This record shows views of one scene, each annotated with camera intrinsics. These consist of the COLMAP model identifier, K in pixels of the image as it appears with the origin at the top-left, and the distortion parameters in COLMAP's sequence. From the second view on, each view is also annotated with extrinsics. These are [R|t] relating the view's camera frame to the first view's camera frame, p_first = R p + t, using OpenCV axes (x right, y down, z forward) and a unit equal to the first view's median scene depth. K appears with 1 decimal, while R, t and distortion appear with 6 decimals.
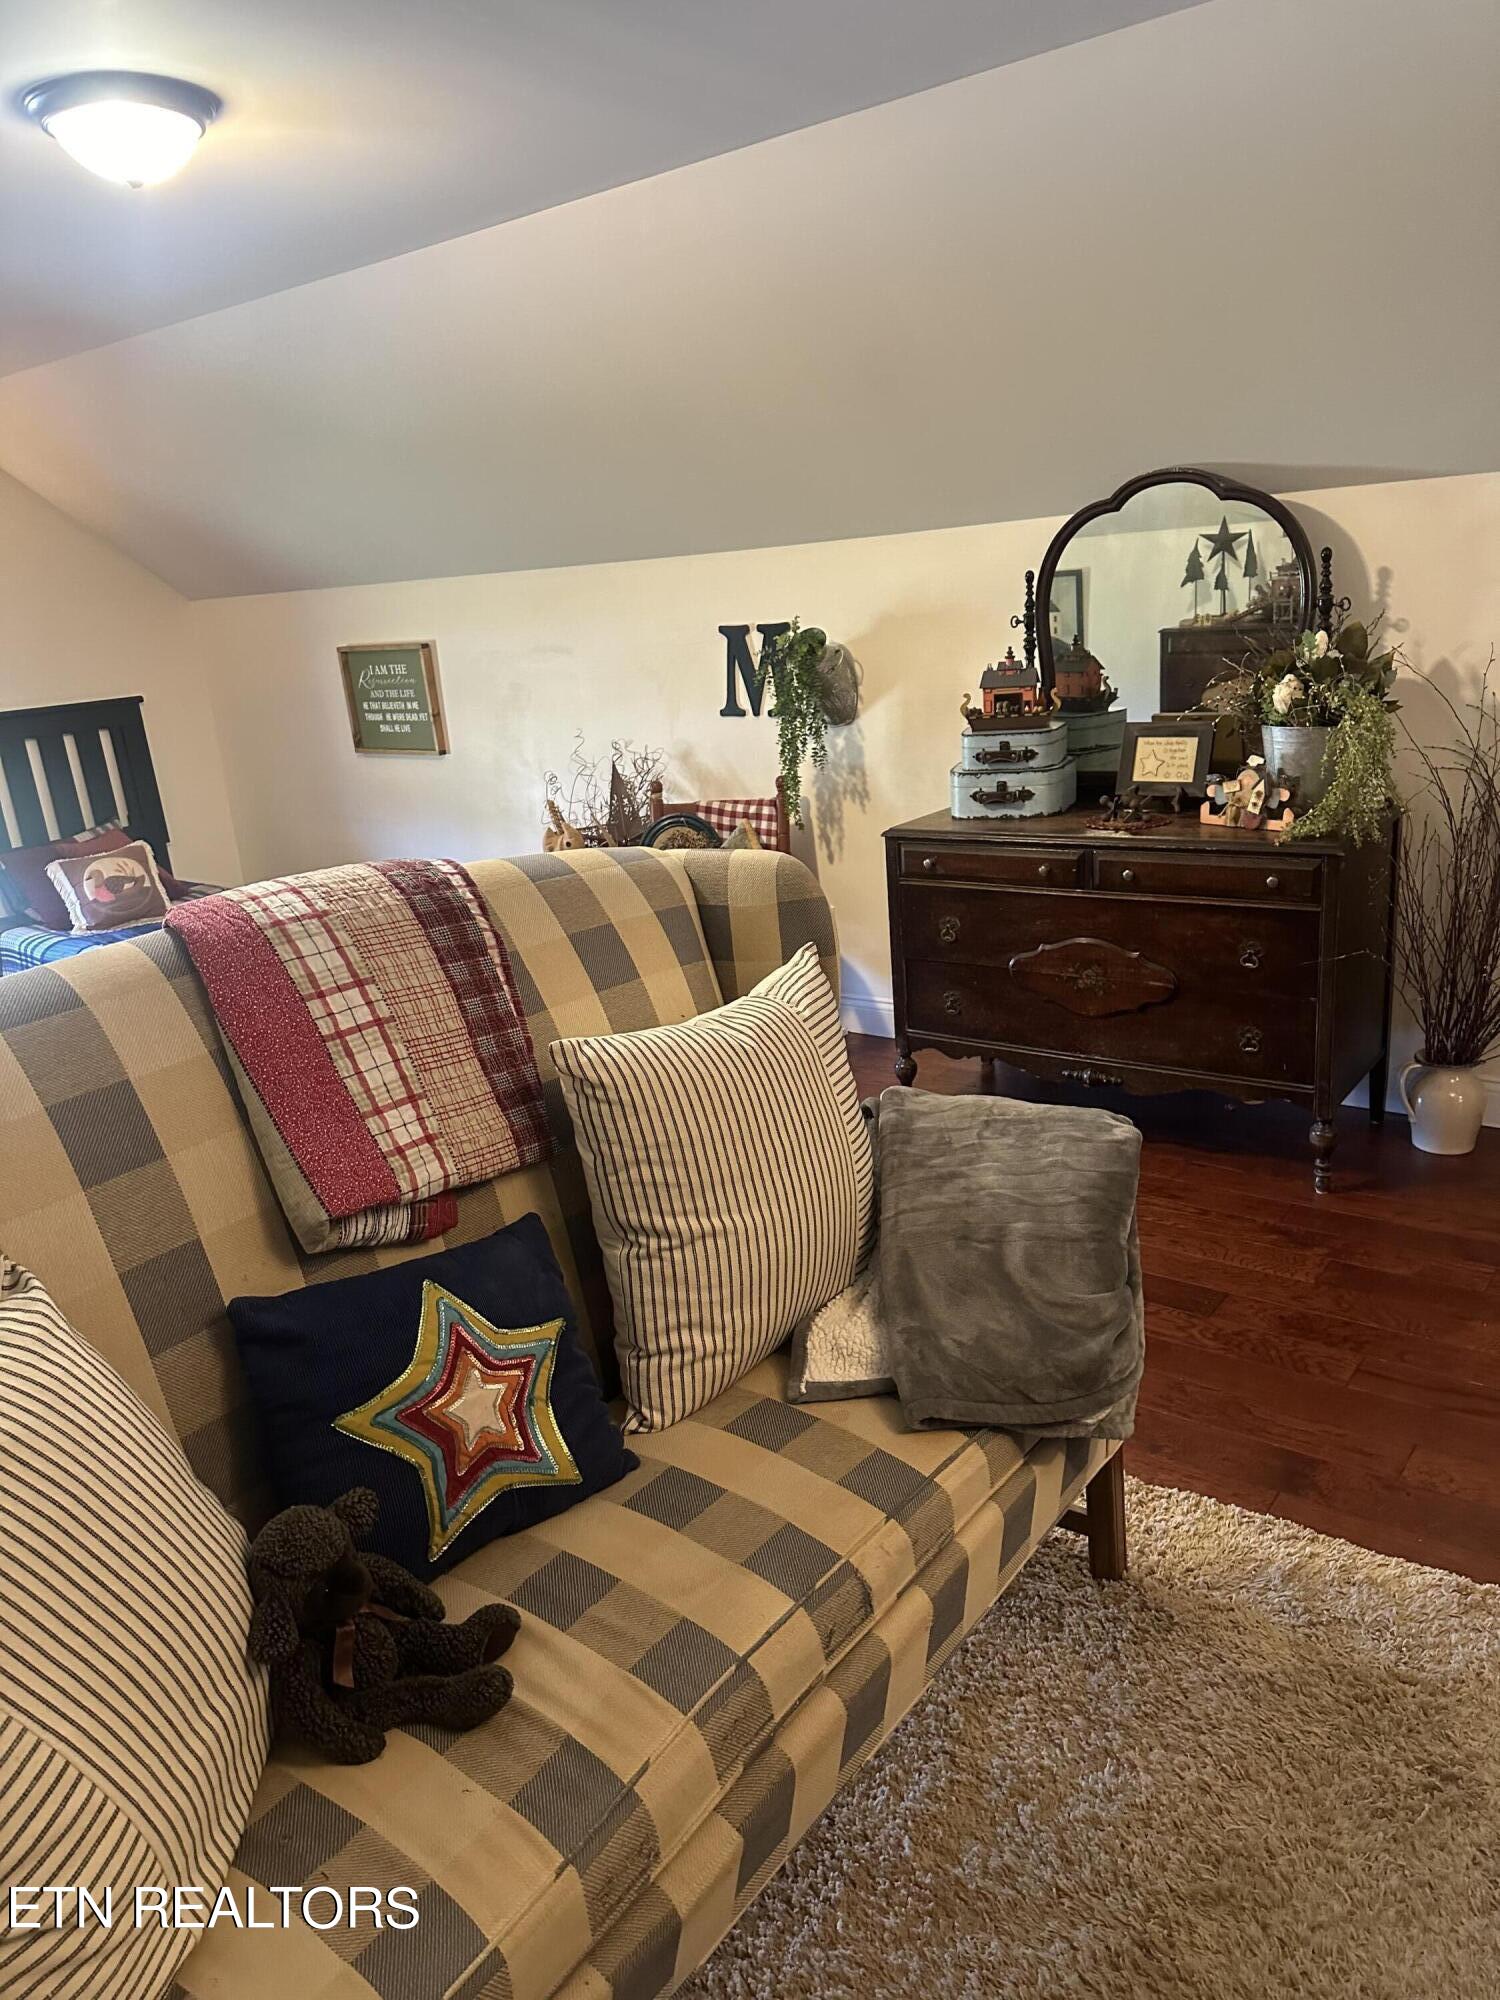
lens RADIAL K [[1407.3, 0, 754.9], [0, 1407.3, 984.8], [0, 0, 1]] dist [0.078677, -0.115529]
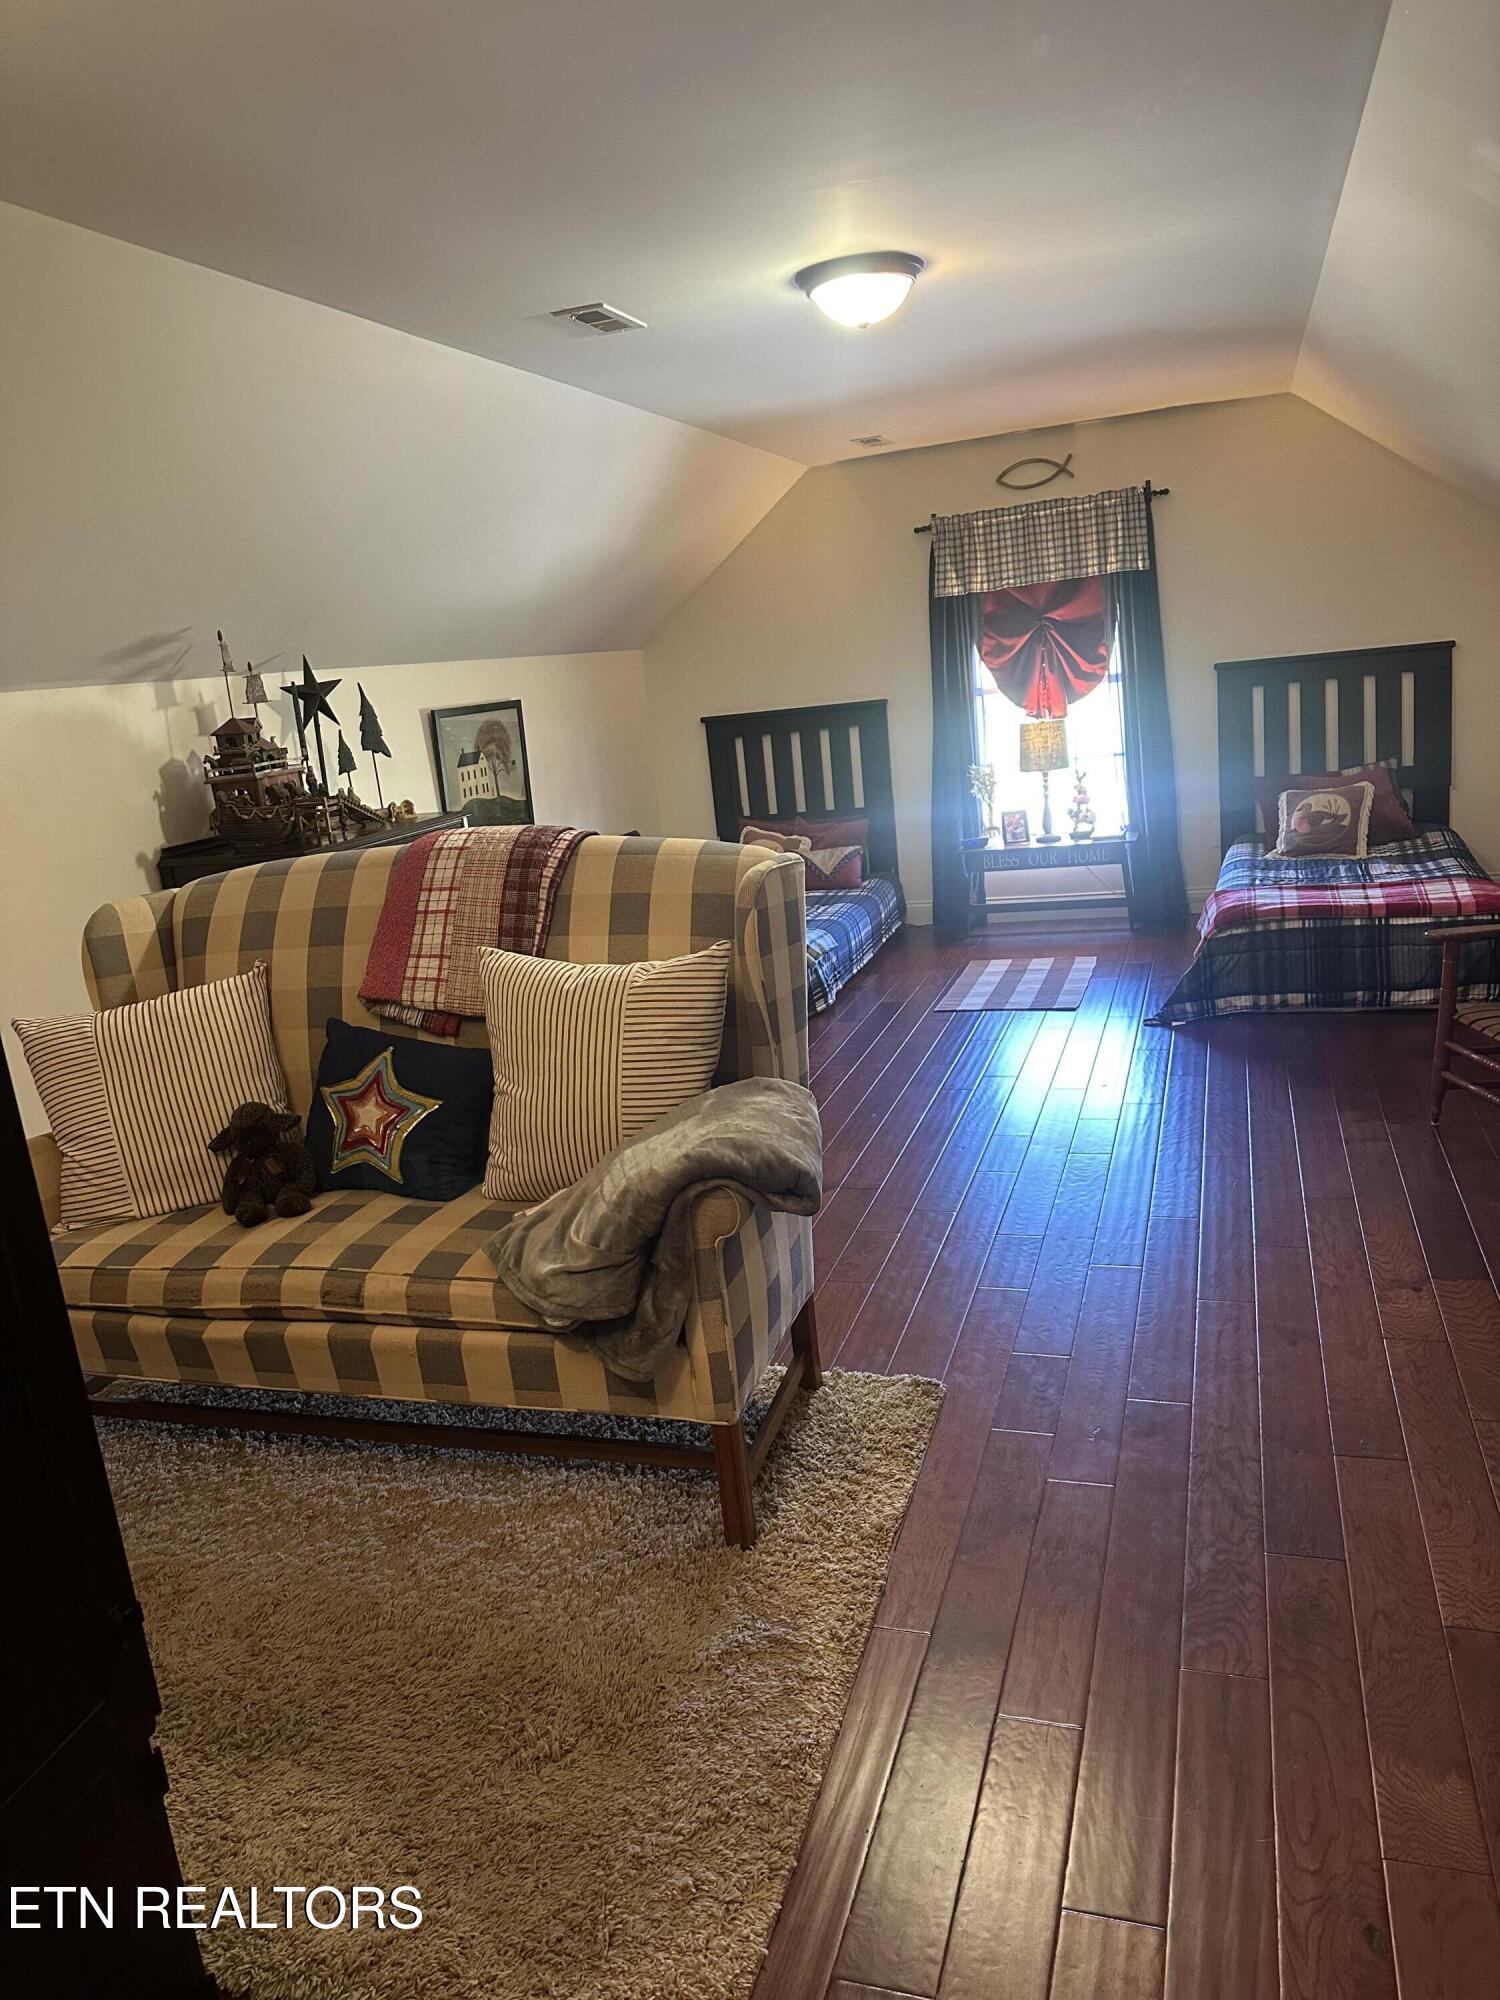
lens RADIAL K [[1407.3, 0, 754.9], [0, 1407.3, 984.8], [0, 0, 1]] dist [0.078677, -0.115529]
pose [[0.337164, 0.257266, -0.905613, 1.490295], [-0.183133, 0.961486, 0.204957, -0.317801], [0.923462, 0.096743, 0.371293, 0.688673]]
